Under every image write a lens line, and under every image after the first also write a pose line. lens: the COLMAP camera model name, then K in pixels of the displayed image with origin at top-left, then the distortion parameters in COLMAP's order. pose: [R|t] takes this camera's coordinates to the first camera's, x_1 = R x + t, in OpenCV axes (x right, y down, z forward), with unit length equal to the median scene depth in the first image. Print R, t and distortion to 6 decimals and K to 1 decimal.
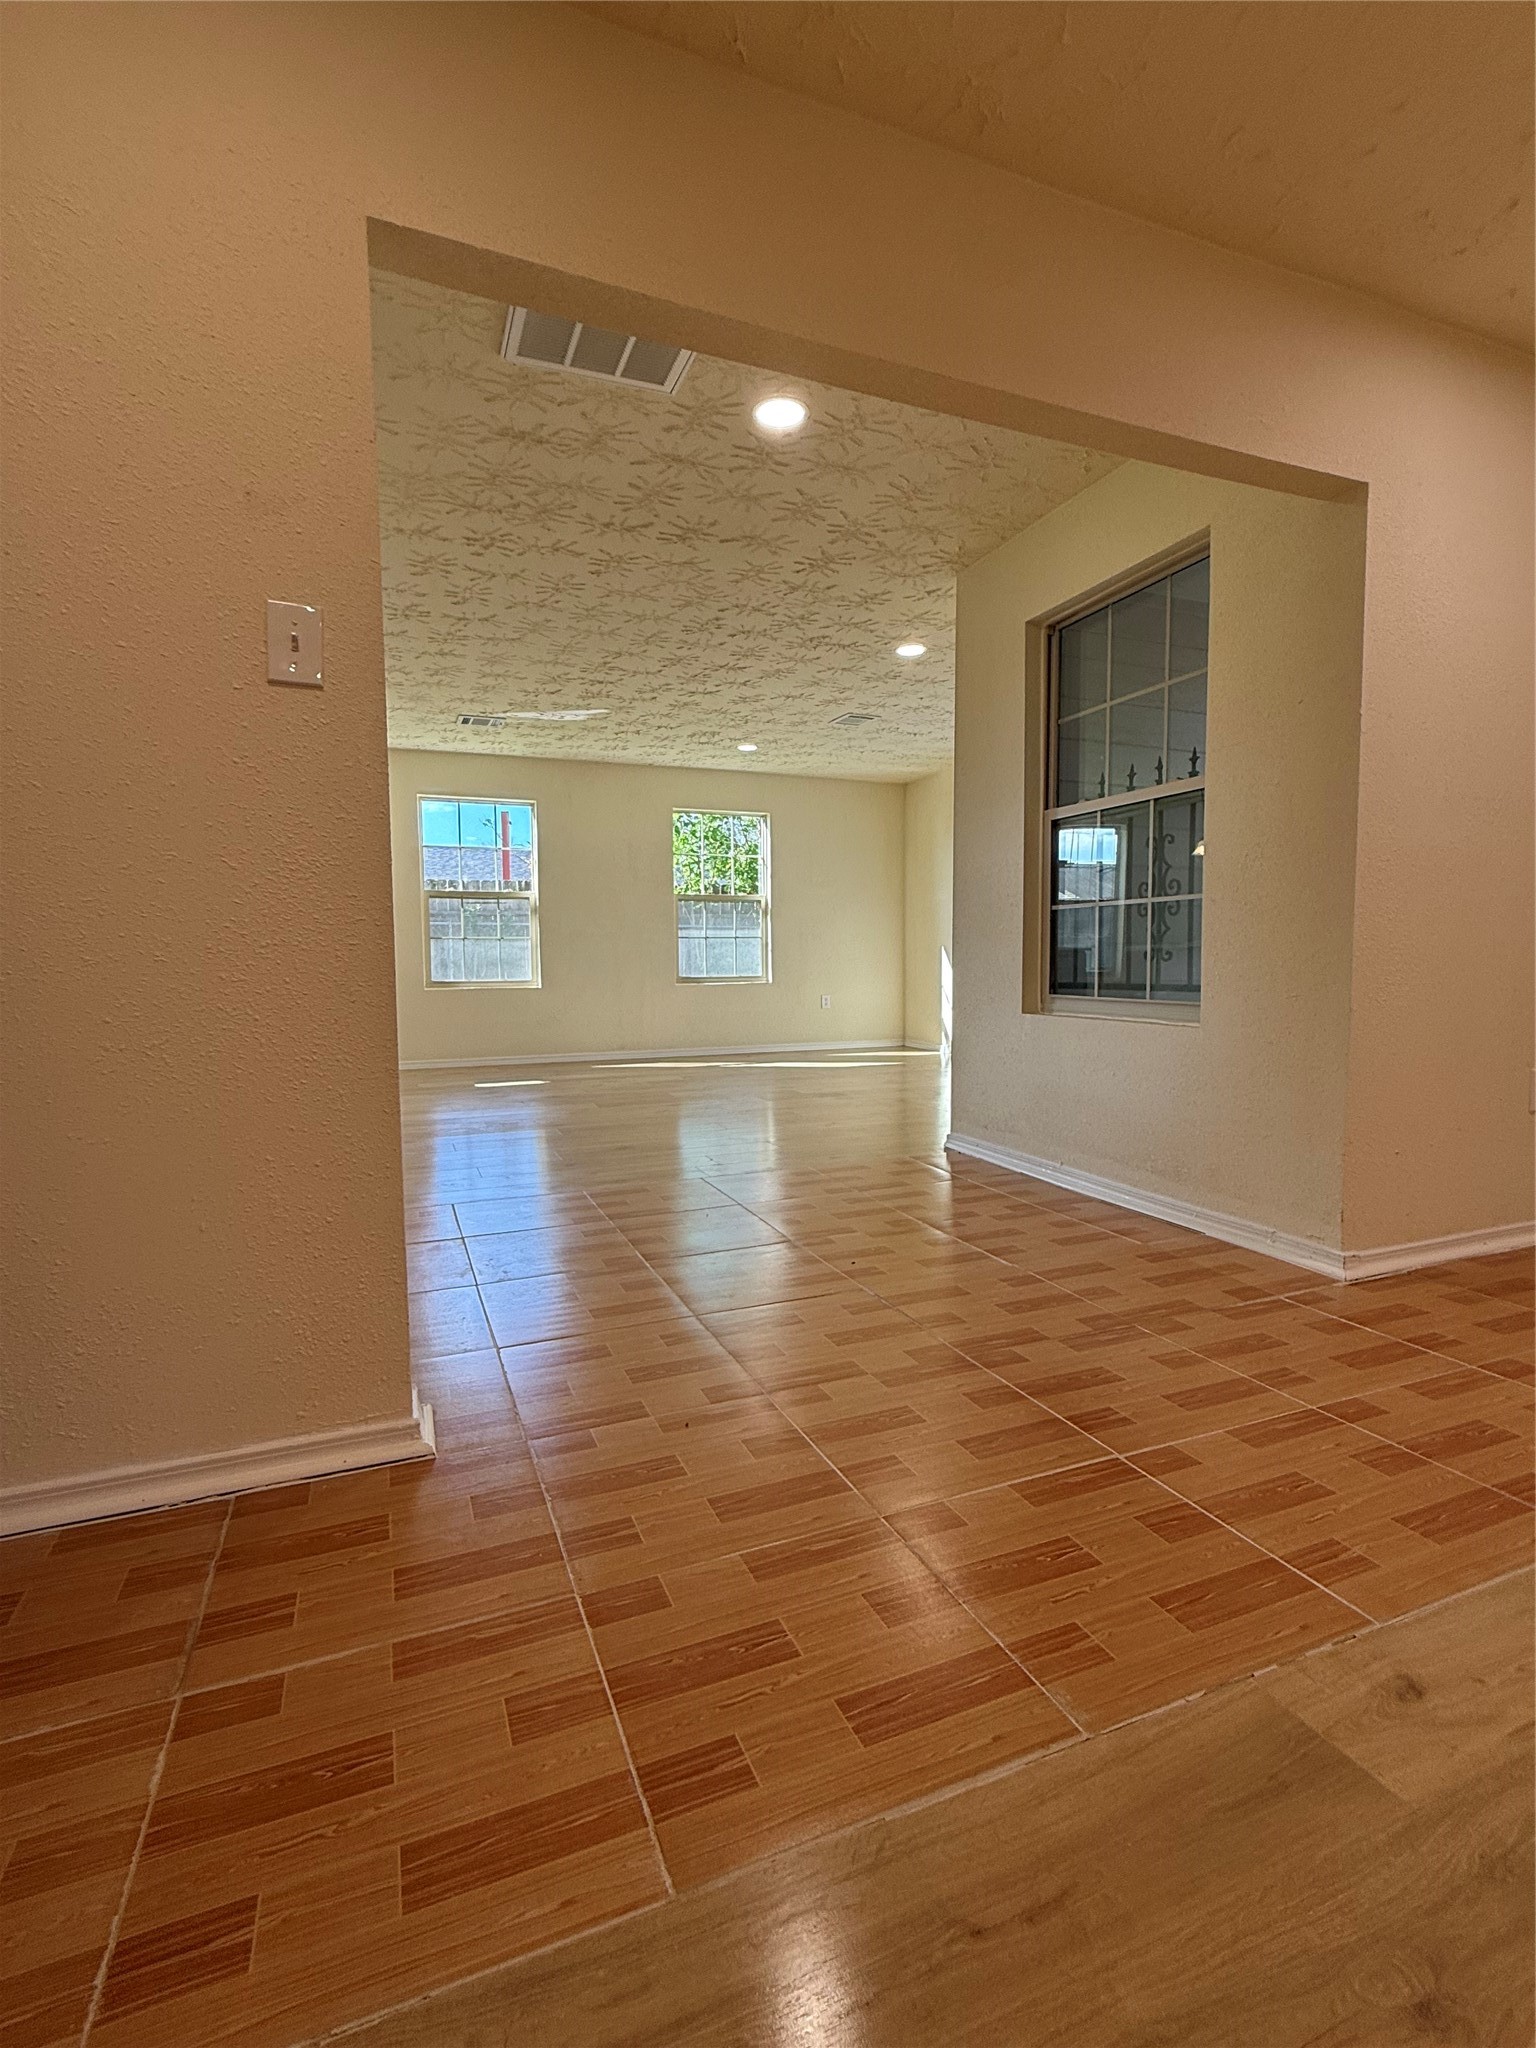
lens RADIAL K [[962.8, 0, 777.2], [0, 962.8, 1018.6], [0, 0, 1]] dist [0.002629, 0.001665]
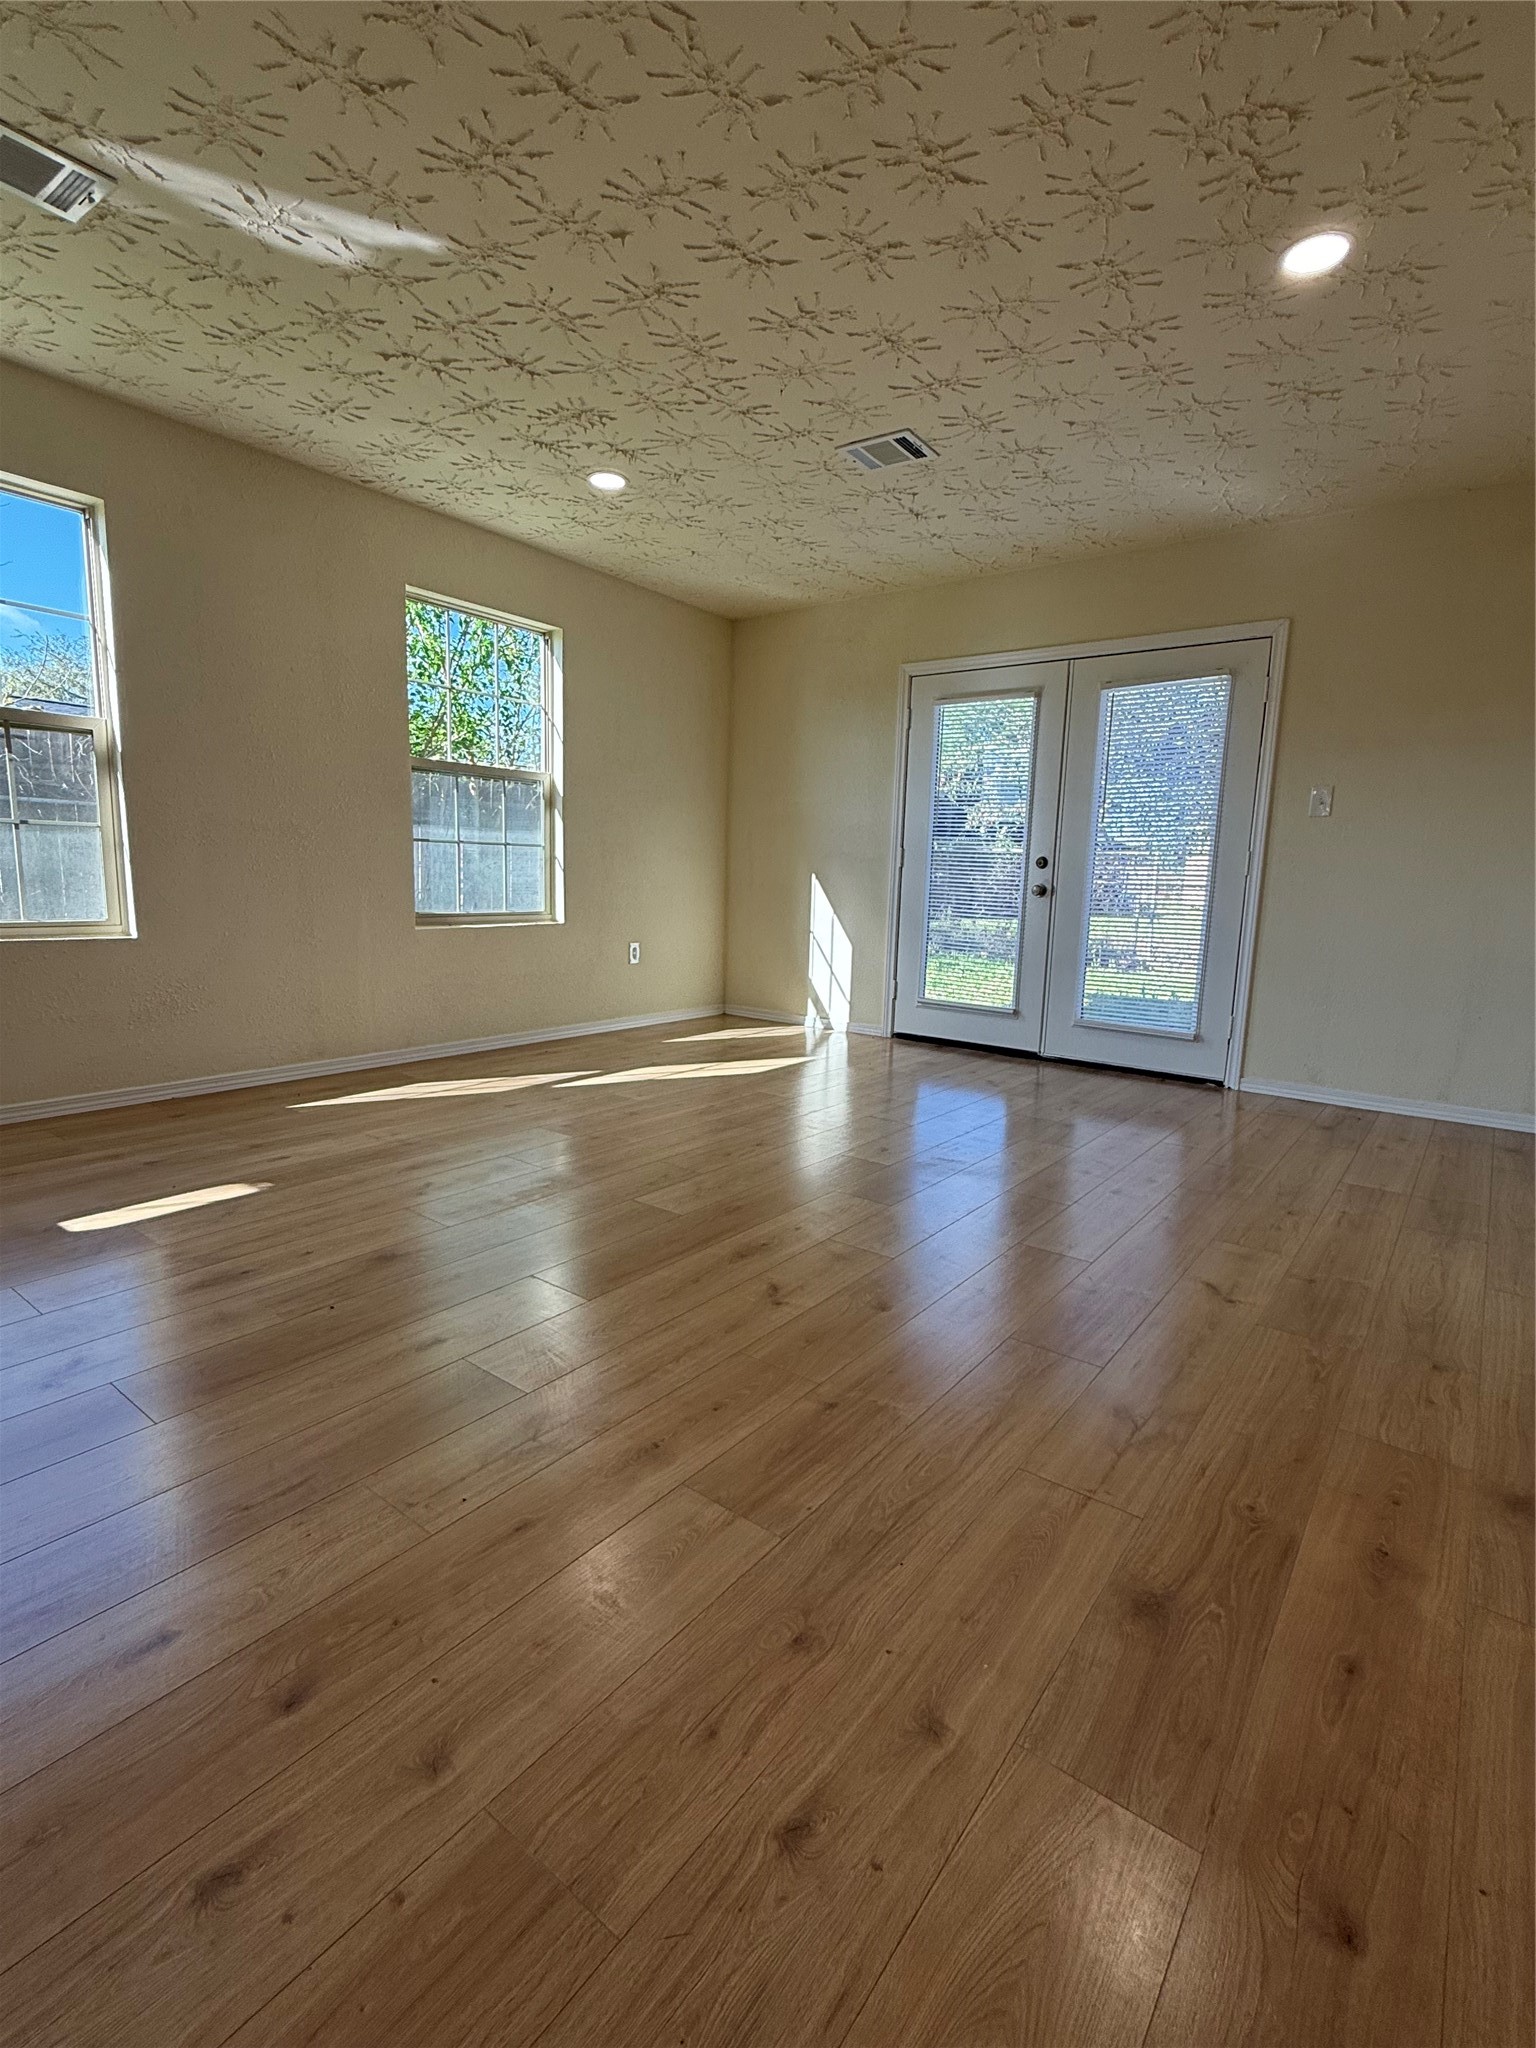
lens RADIAL K [[962.8, 0, 766.9], [0, 962.8, 1030.0], [0, 0, 1]] dist [0.002629, 0.001665]
pose [[0.865358, -0.046671, 0.498976, -0.203837], [-0.007700, 0.994299, 0.106353, -0.036854], [-0.501094, -0.095876, 0.860065, 0.424651]]
